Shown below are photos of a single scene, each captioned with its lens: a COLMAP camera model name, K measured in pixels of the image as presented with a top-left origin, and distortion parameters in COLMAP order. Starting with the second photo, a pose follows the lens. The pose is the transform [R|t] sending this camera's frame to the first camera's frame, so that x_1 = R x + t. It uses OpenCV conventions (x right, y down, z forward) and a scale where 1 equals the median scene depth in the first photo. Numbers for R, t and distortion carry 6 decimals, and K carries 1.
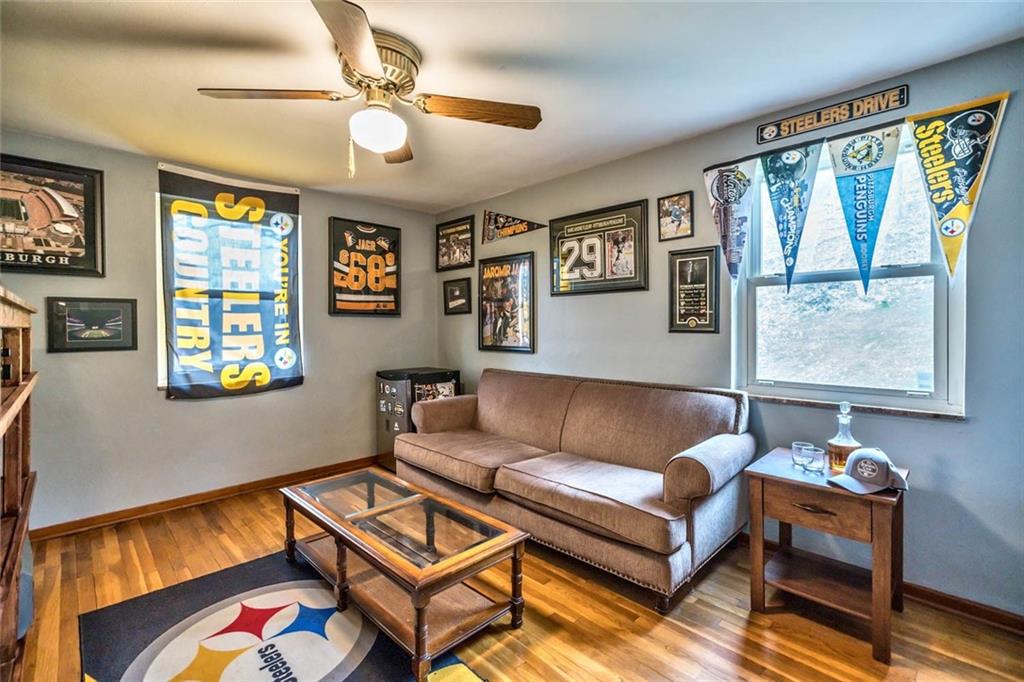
lens RADIAL K [[454.5, 0, 510.7], [0, 454.5, 334.9], [0, 0, 1]] dist [0.000526, 0.000556]
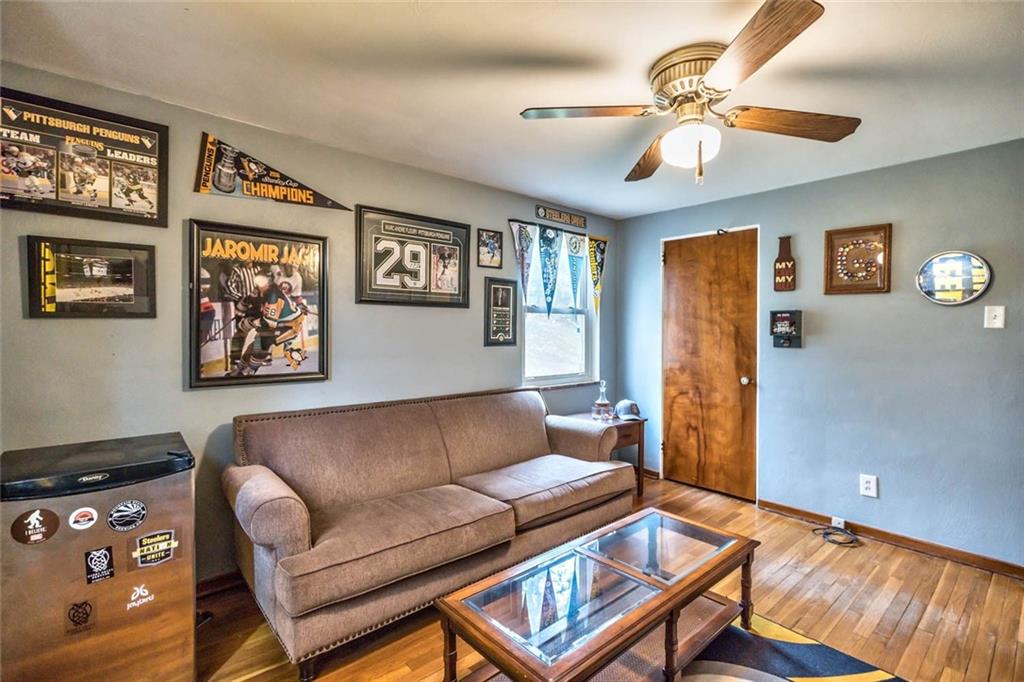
lens RADIAL K [[473.2, 0, 510.4], [0, 473.2, 337.2], [0, 0, 1]] dist [-0.000717, 0.000406]
pose [[0.073136, -0.001609, 0.997321, -0.775106], [0.020011, 0.999800, 0.000146, -0.024657], [-0.997121, 0.019947, 0.073153, 0.766215]]
